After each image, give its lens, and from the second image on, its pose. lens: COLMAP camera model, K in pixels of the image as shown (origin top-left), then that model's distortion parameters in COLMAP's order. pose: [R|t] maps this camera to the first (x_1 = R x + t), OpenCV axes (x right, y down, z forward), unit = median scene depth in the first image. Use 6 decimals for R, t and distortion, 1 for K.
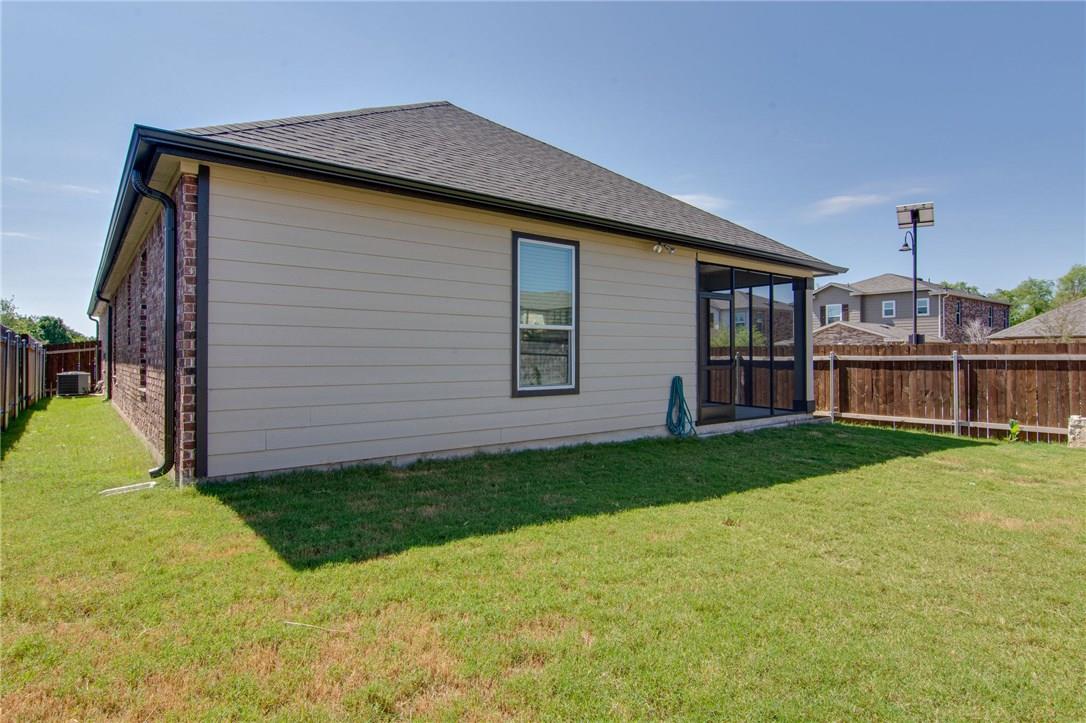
lens RADIAL K [[582.5, 0, 542.3], [0, 582.5, 361.5], [0, 0, 1]] dist [0.008127, 0.000730]
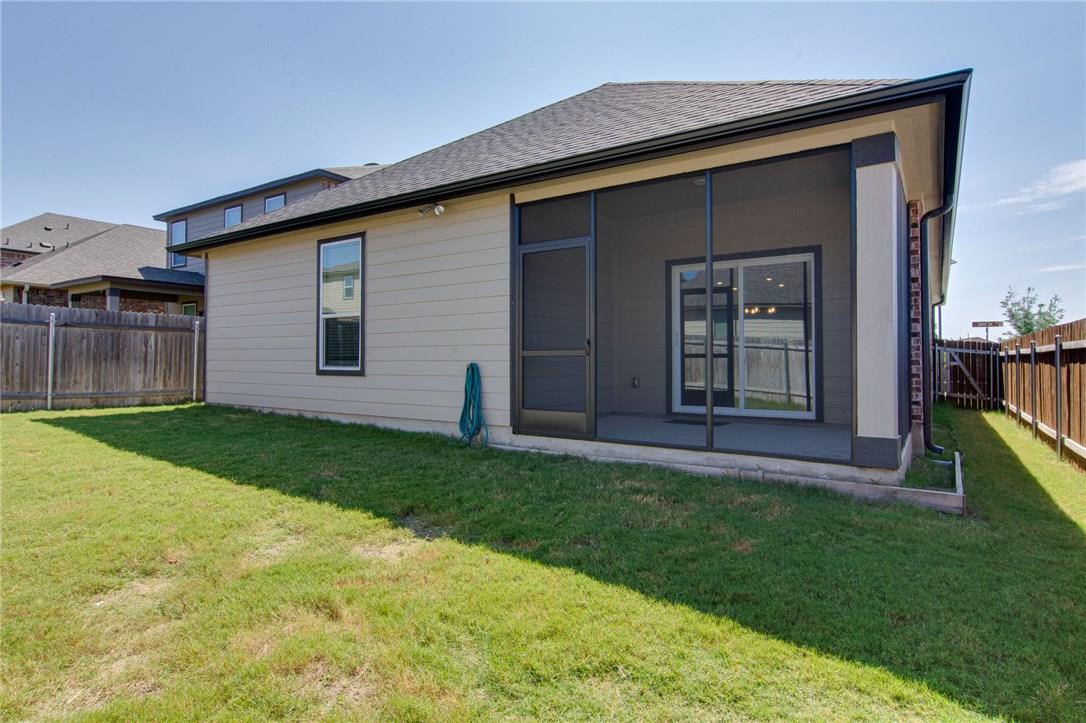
lens RADIAL K [[582.5, 0, 543.2], [0, 582.5, 353.7], [0, 0, 1]] dist [0.008127, 0.000730]
pose [[0.298528, 0.008853, -0.954360, 1.106021], [0.004589, 0.999932, 0.010711, 0.004603], [0.954390, -0.007577, 0.298467, 0.941809]]
